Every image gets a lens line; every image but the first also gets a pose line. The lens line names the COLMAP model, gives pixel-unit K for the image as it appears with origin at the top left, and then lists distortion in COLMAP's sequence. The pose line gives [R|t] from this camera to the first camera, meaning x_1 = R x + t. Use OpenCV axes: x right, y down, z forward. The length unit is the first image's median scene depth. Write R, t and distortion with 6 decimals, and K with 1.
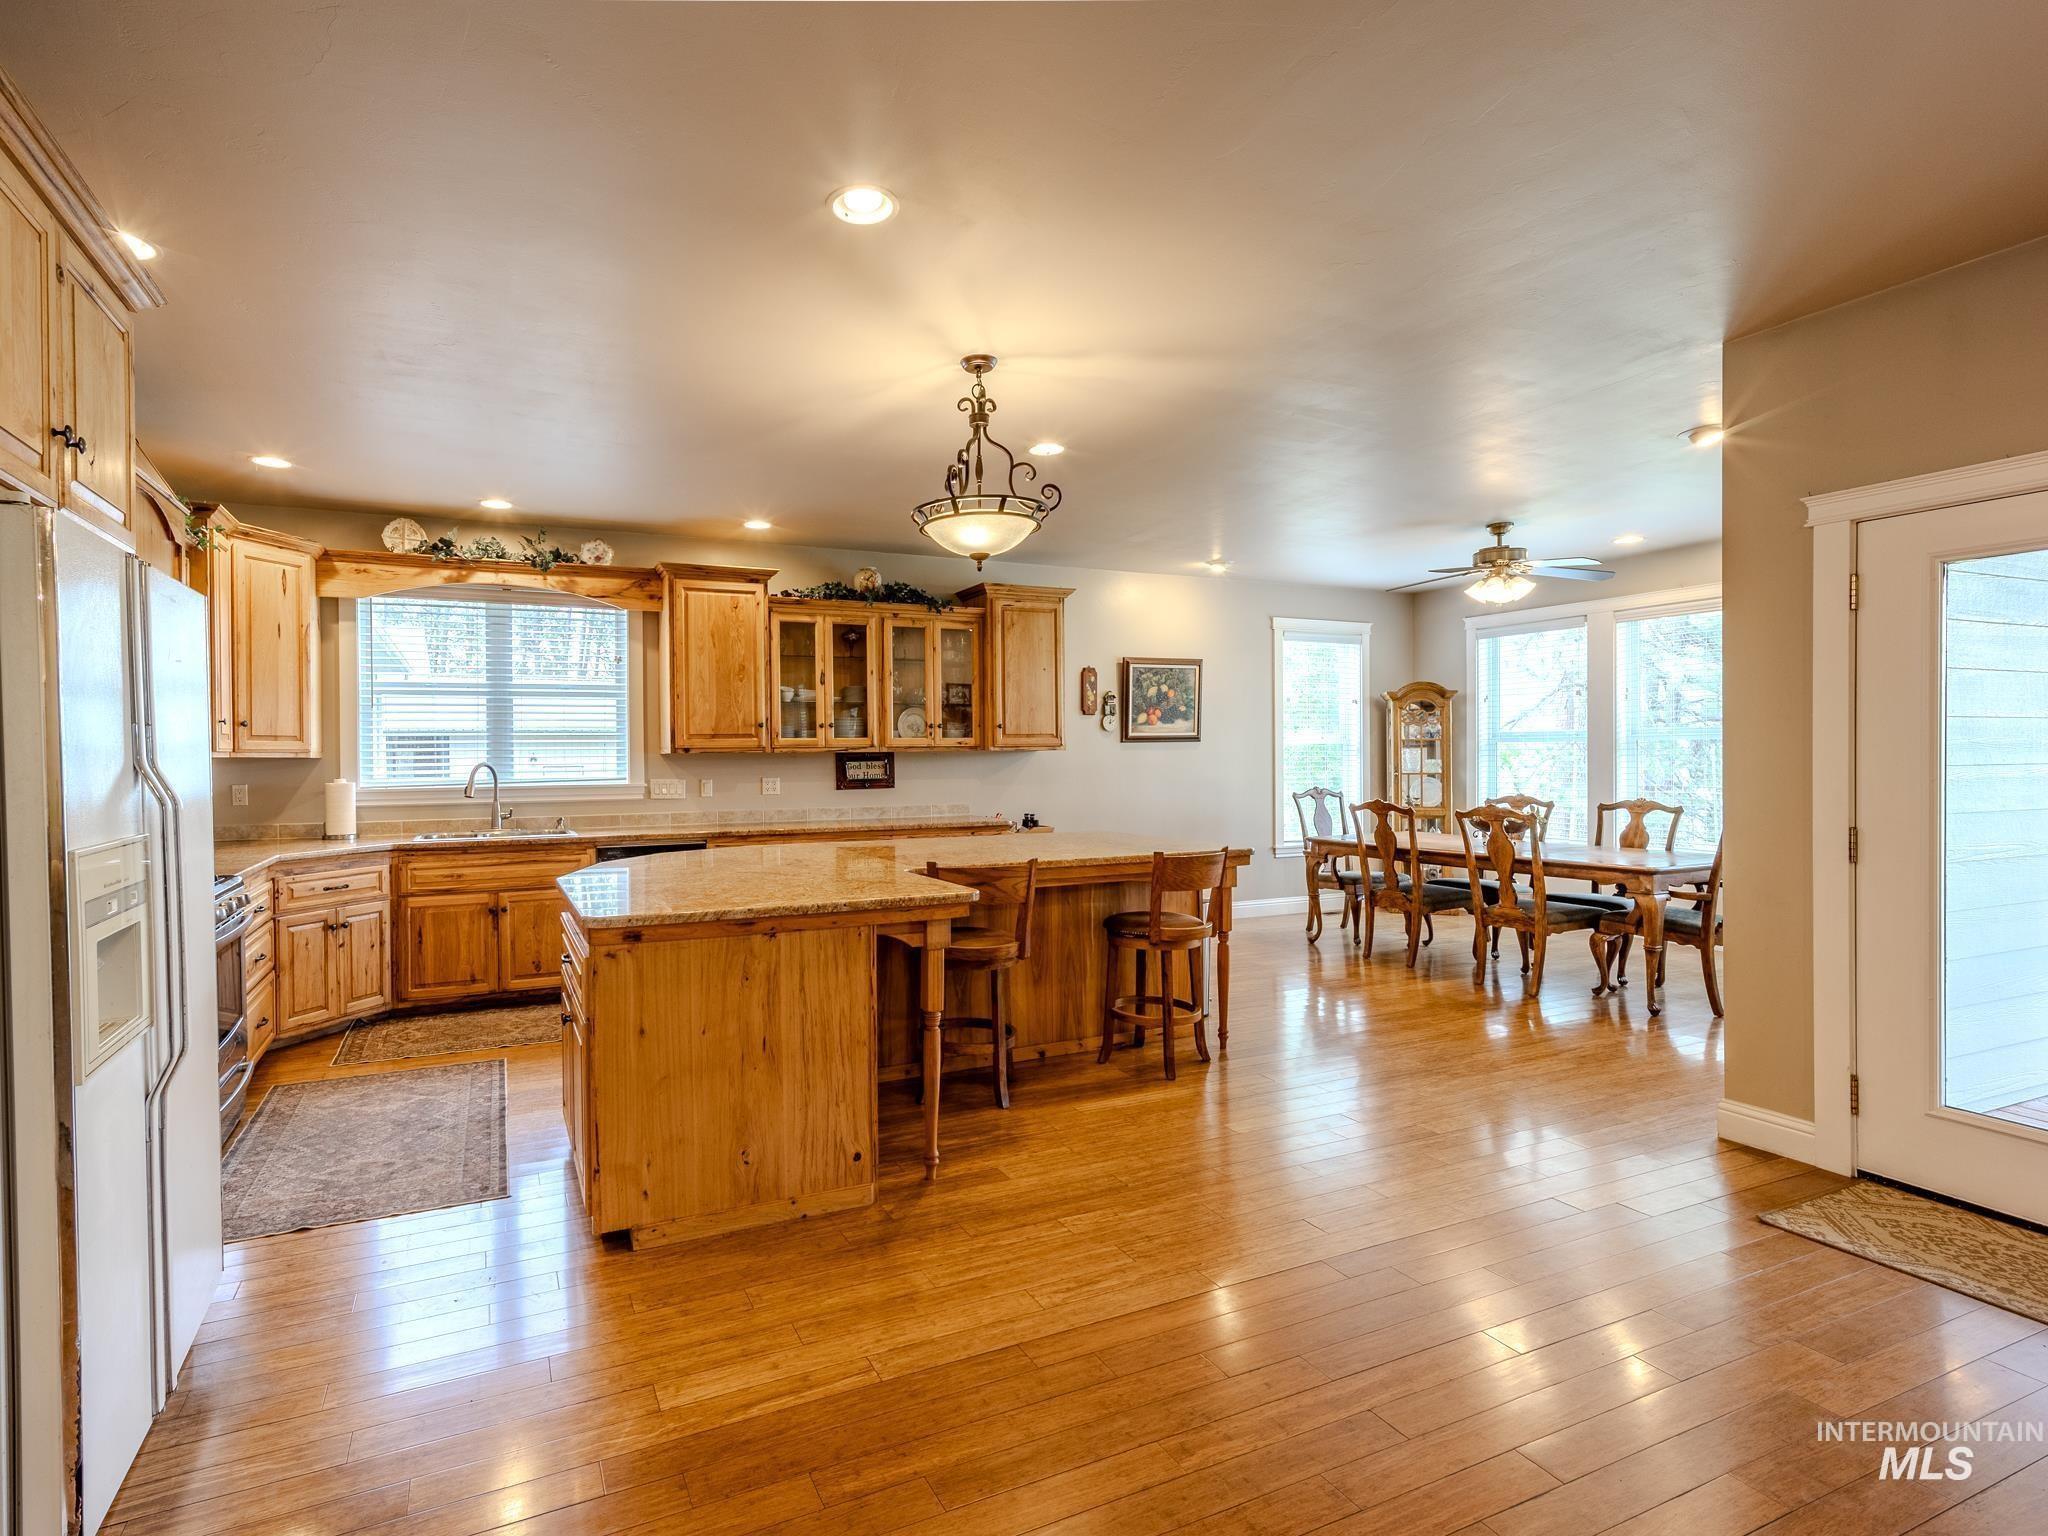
lens RADIAL K [[982.7, 0, 892.0], [0, 982.7, 761.7], [0, 0, 1]] dist [-0.000640, 0.000098]
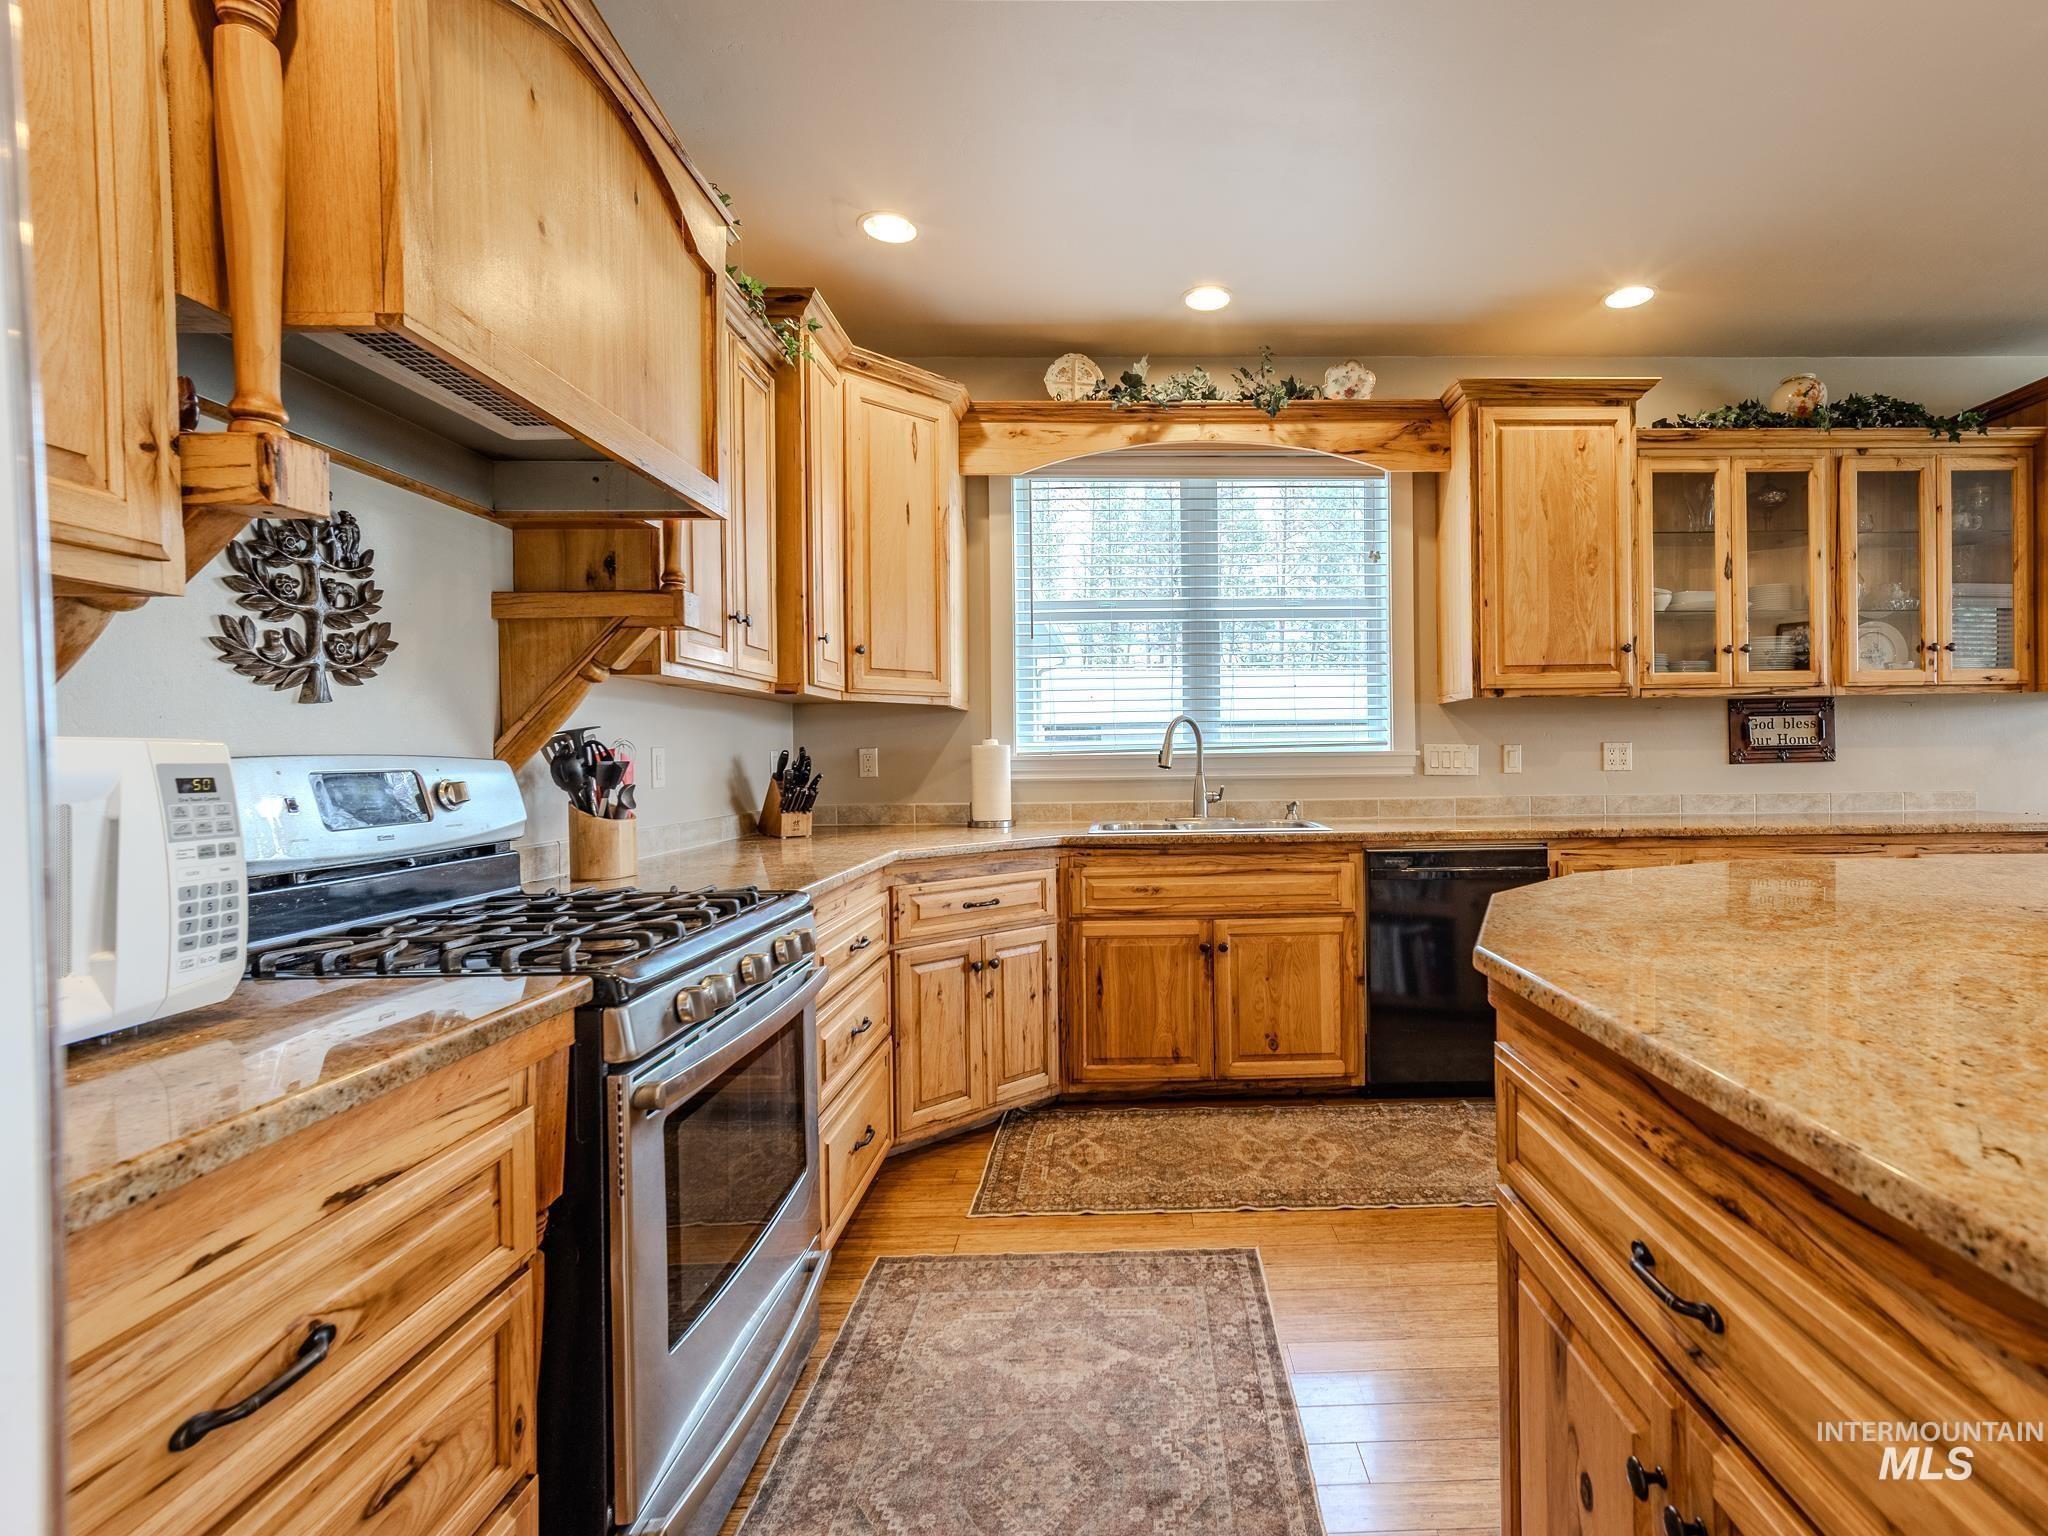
lens RADIAL K [[981.6, 0, 1152.9], [0, 981.6, 761.3], [0, 0, 1]] dist [-0.000053, 0.000502]
pose [[0.934084, -0.000405, -0.357054, -0.205704], [0.001279, 0.999997, 0.002213, 0.030658], [0.357052, -0.002524, 0.934081, 0.389851]]
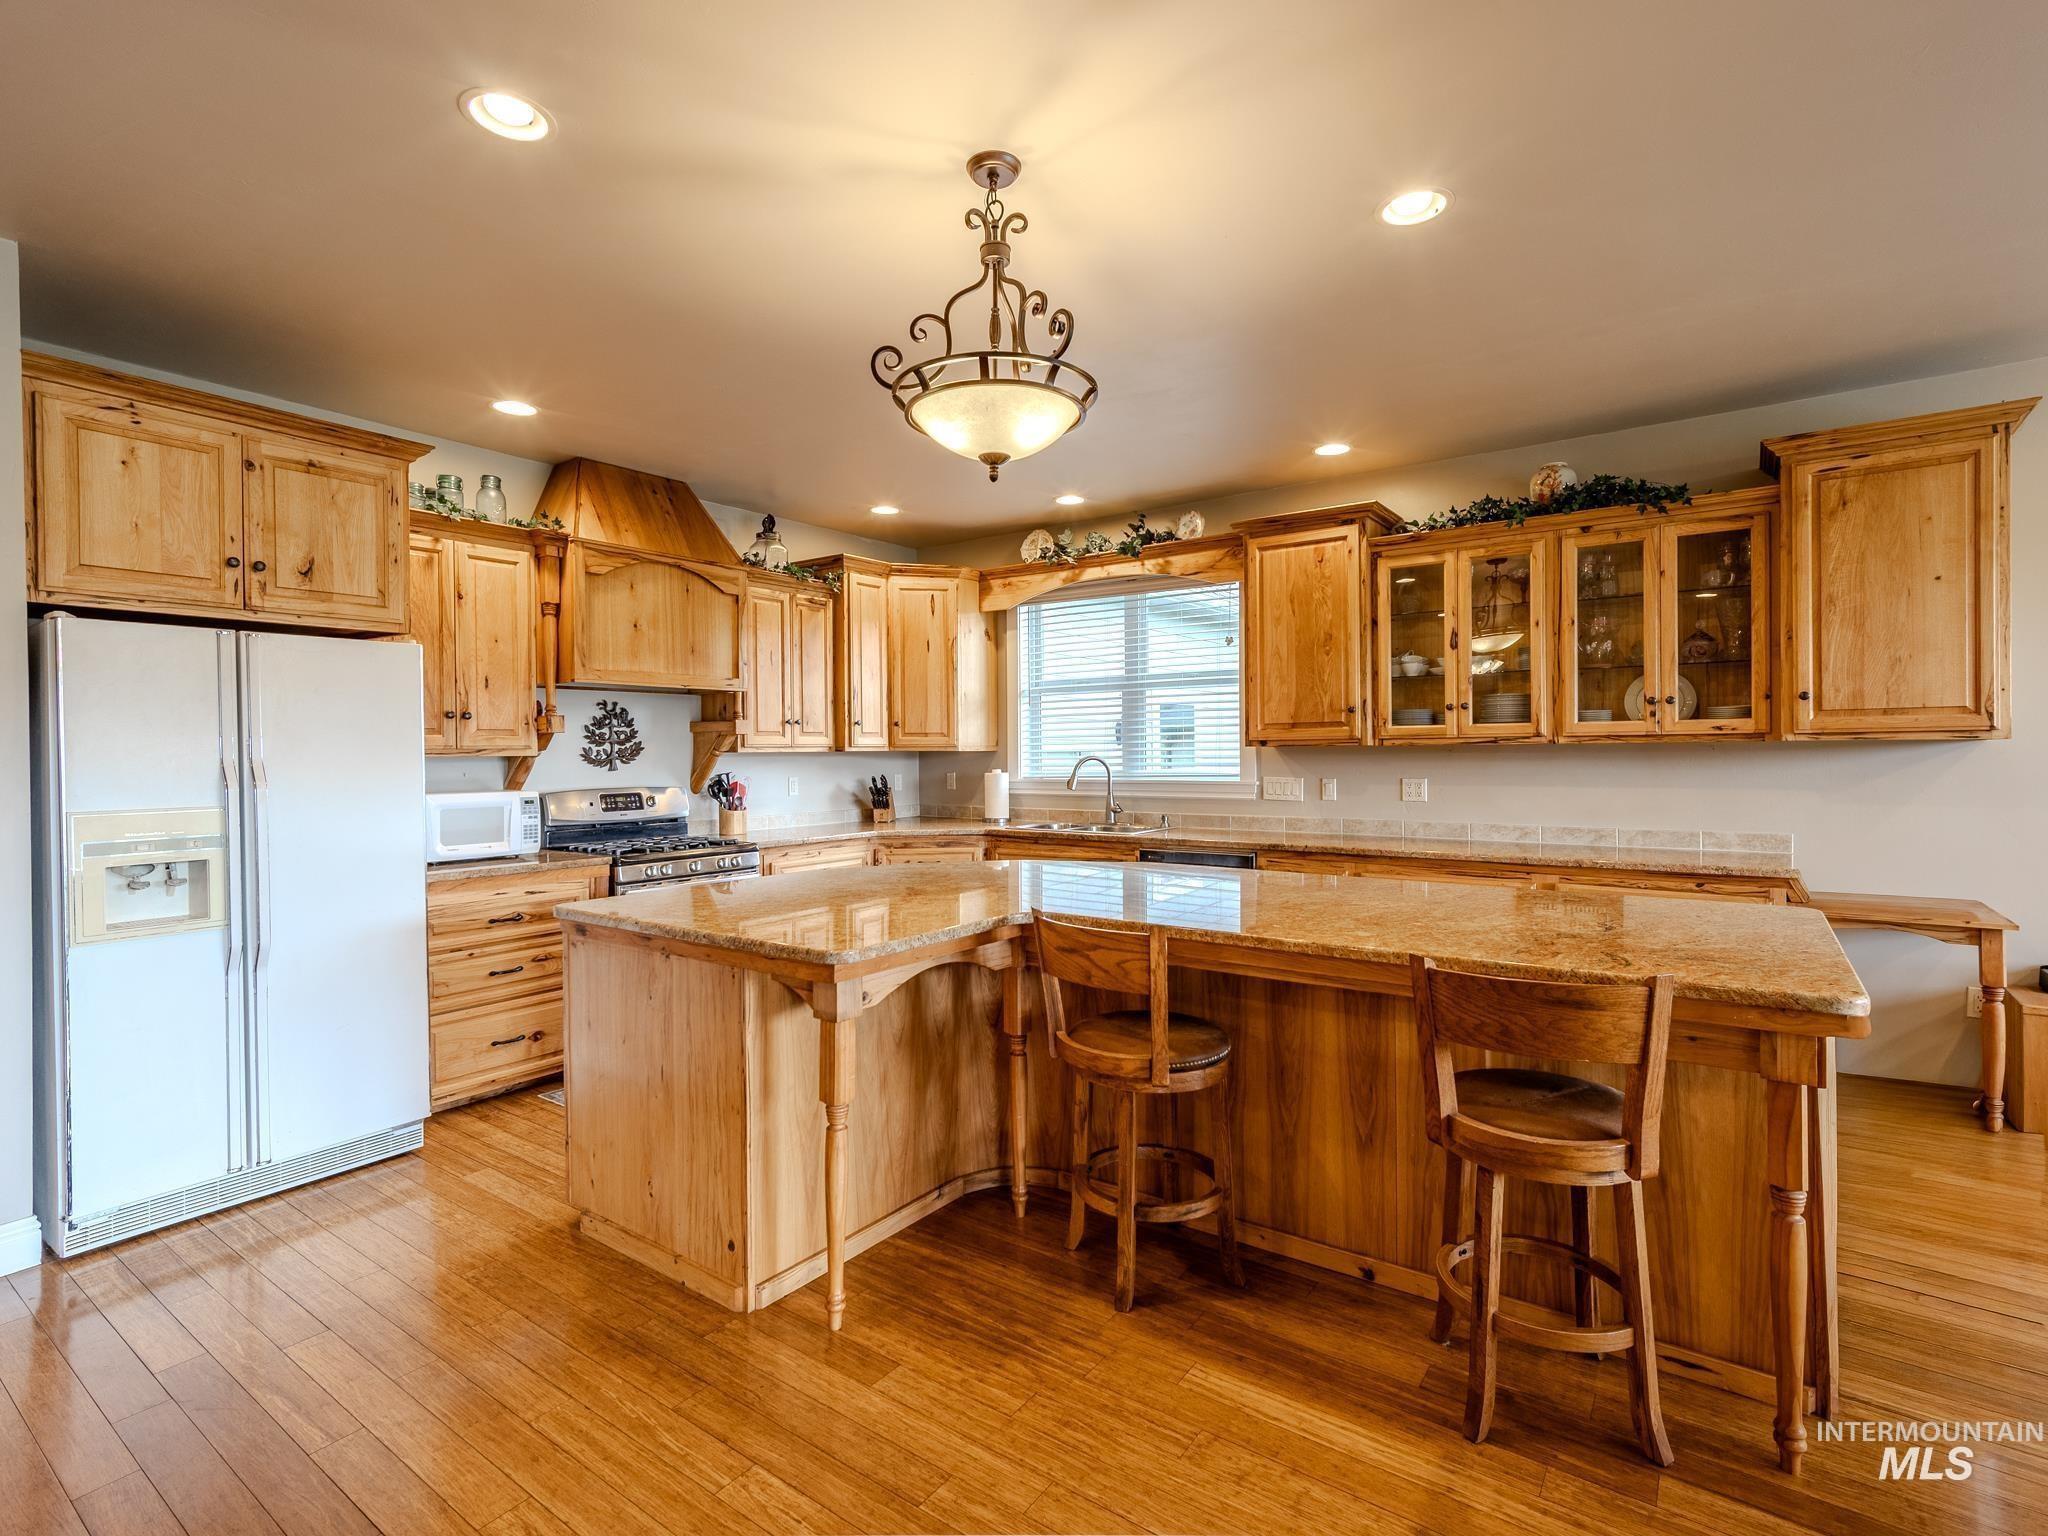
lens RADIAL K [[985.8, 0, 1024.1], [0, 985.8, 758.4], [0, 0, 1]] dist [0.002878, 0.000445]
pose [[0.523819, 0.010736, -0.851762, 0.423651], [-0.002424, 0.999935, 0.011113, -0.008022], [0.851826, -0.003756, 0.523811, 0.416907]]
